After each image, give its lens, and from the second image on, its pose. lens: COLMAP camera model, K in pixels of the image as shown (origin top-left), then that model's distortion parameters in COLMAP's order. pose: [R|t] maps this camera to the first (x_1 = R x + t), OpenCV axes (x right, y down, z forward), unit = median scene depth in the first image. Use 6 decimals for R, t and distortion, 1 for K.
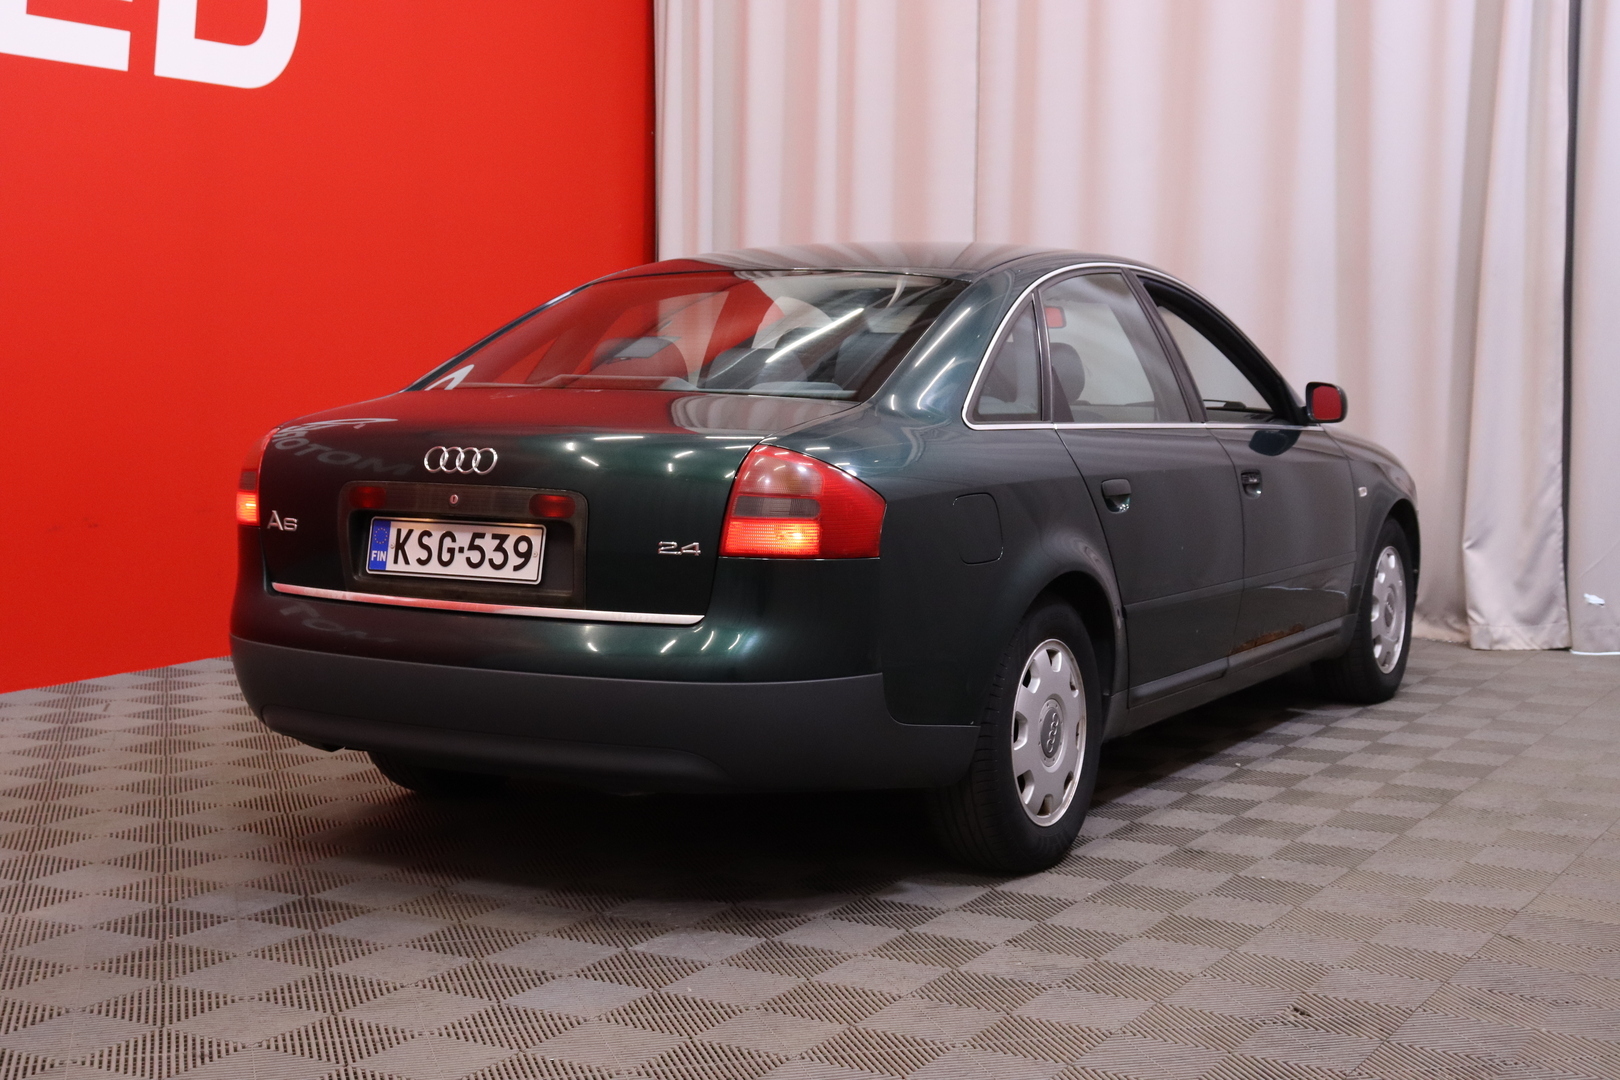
lens RADIAL K [[2346.2, 0, 810.0], [0, 2346.2, 540.0], [0, 0, 1]] dist [0.040176, 0.127812]
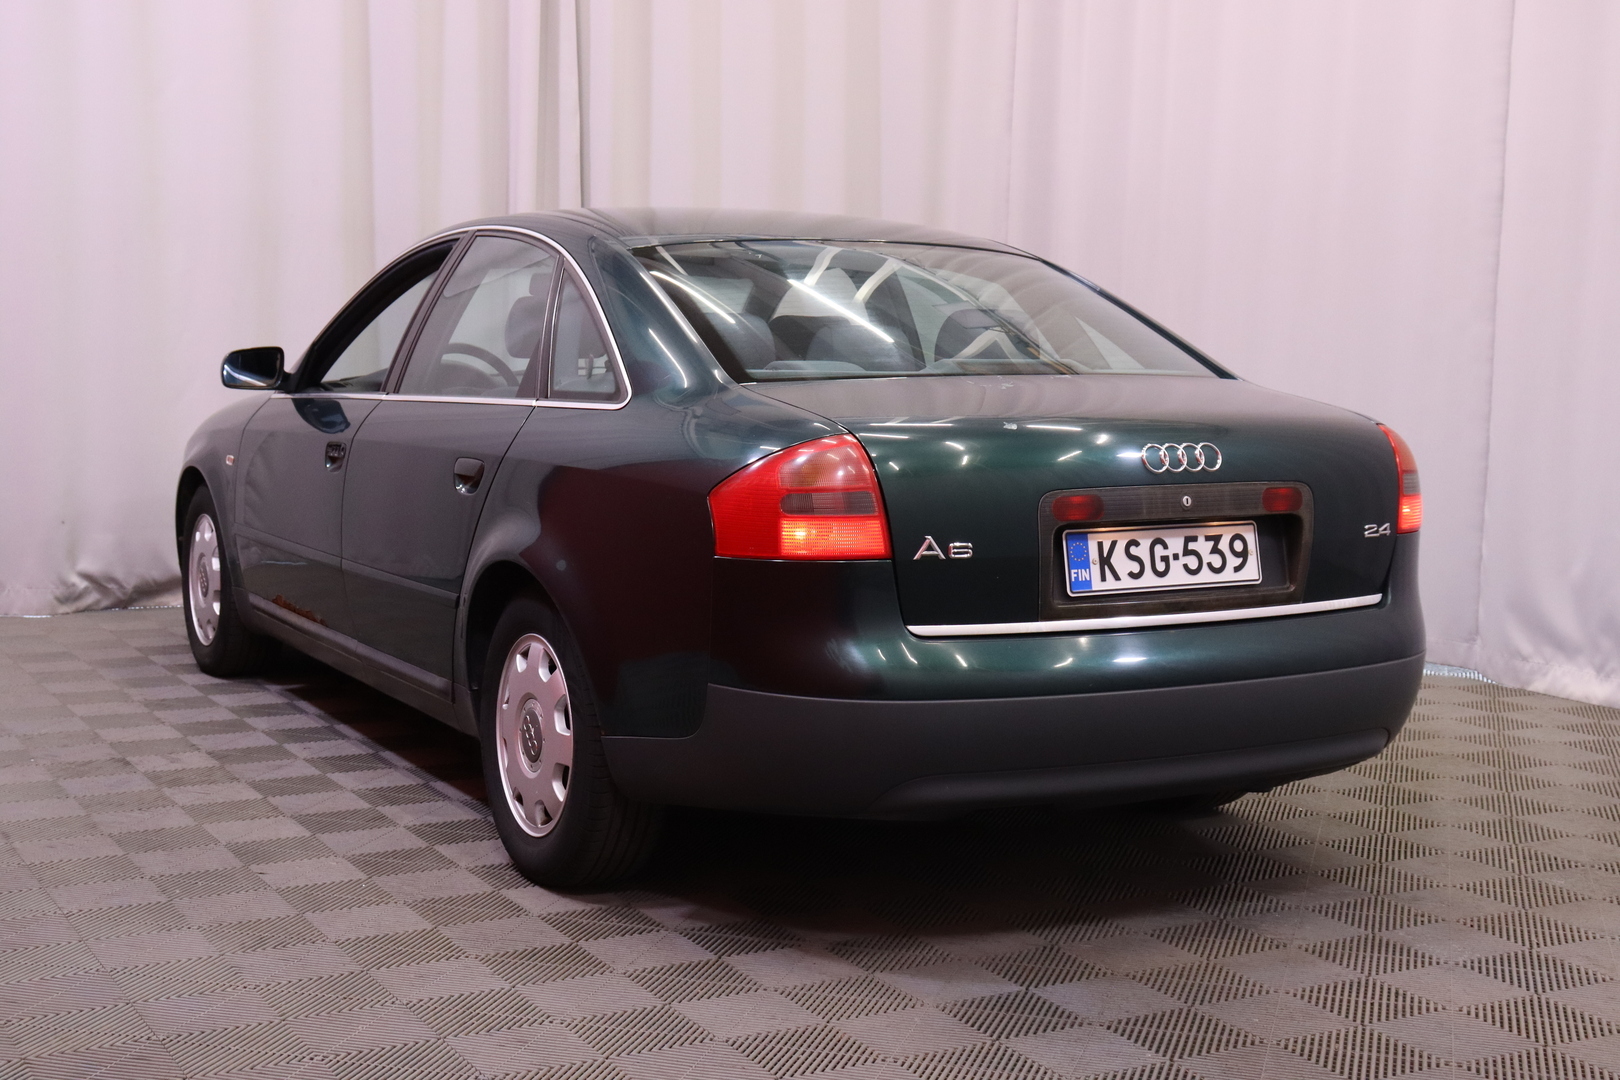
lens RADIAL K [[2363.3, 0, 810.0], [0, 2363.3, 540.0], [0, 0, 1]] dist [-0.204042, 0.066751]
pose [[0.528389, -0.081616, 0.845070, -0.985678], [0.073747, 0.996019, 0.050083, -0.057836], [-0.845793, 0.035858, 0.532305, 0.636052]]
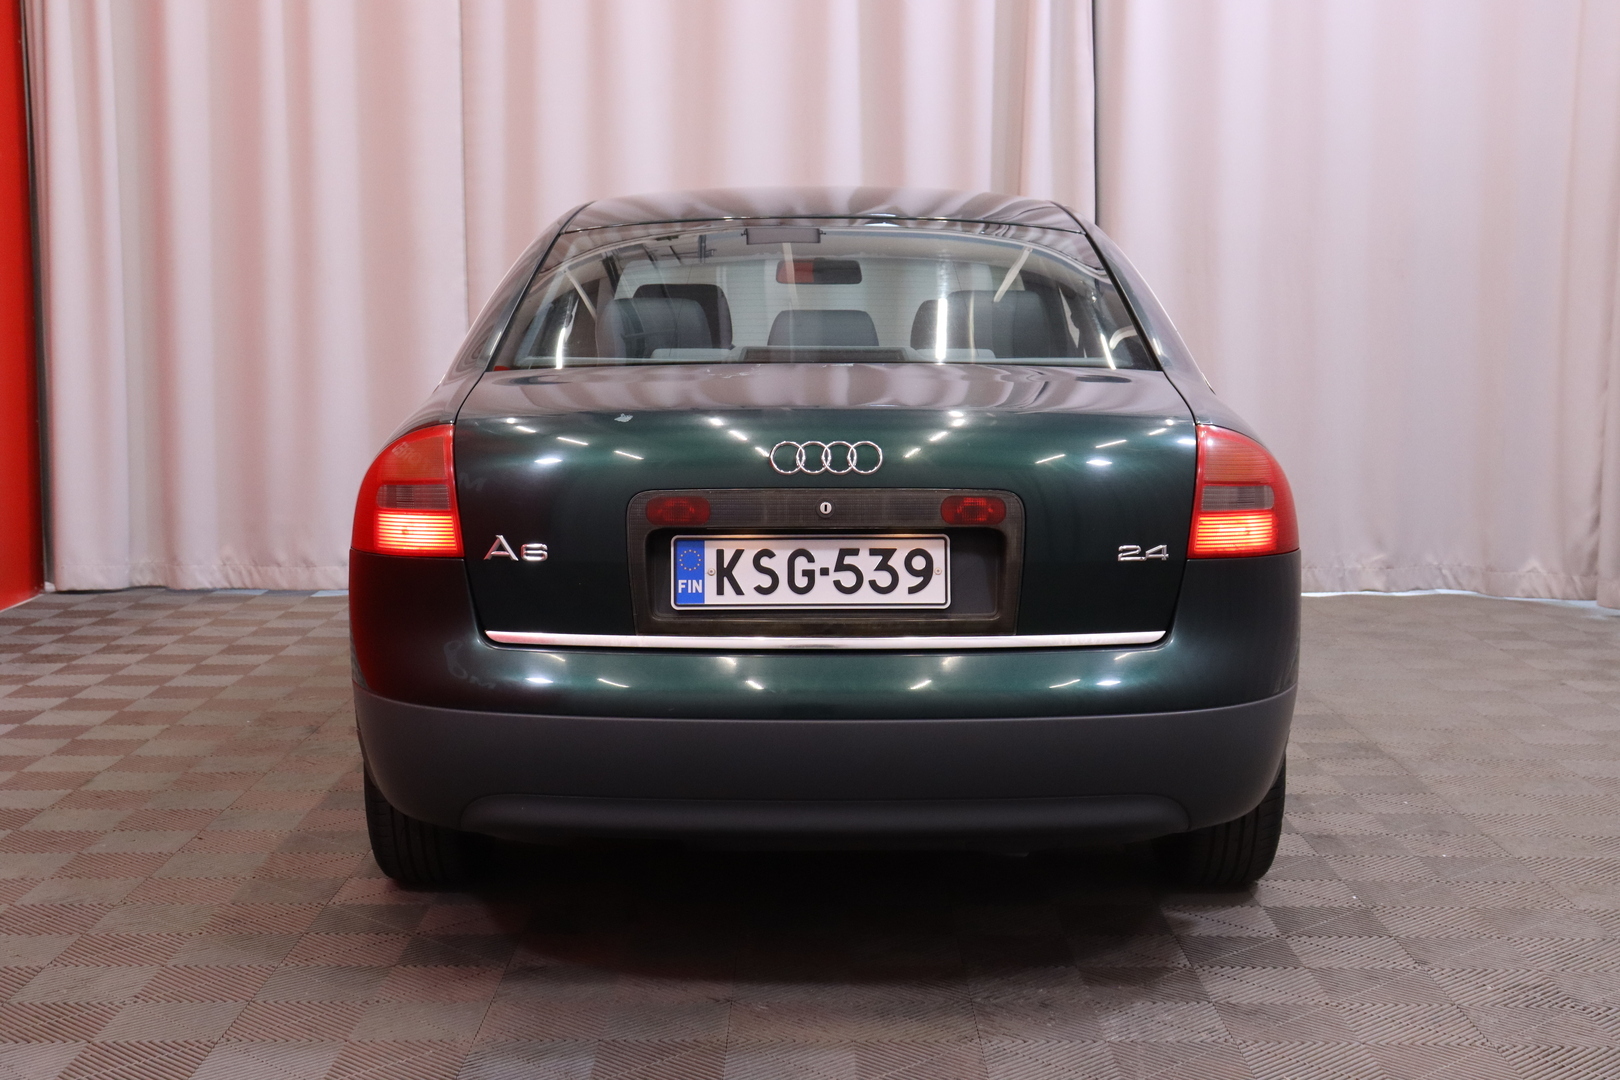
lens RADIAL K [[2346.2, 0, 810.0], [0, 2346.2, 540.0], [0, 0, 1]] dist [0.040176, 0.127812]
pose [[0.858839, -0.058169, 0.508933, -0.550393], [0.048206, 0.998300, 0.032753, -0.032233], [-0.509973, -0.003596, 0.860183, 0.327217]]
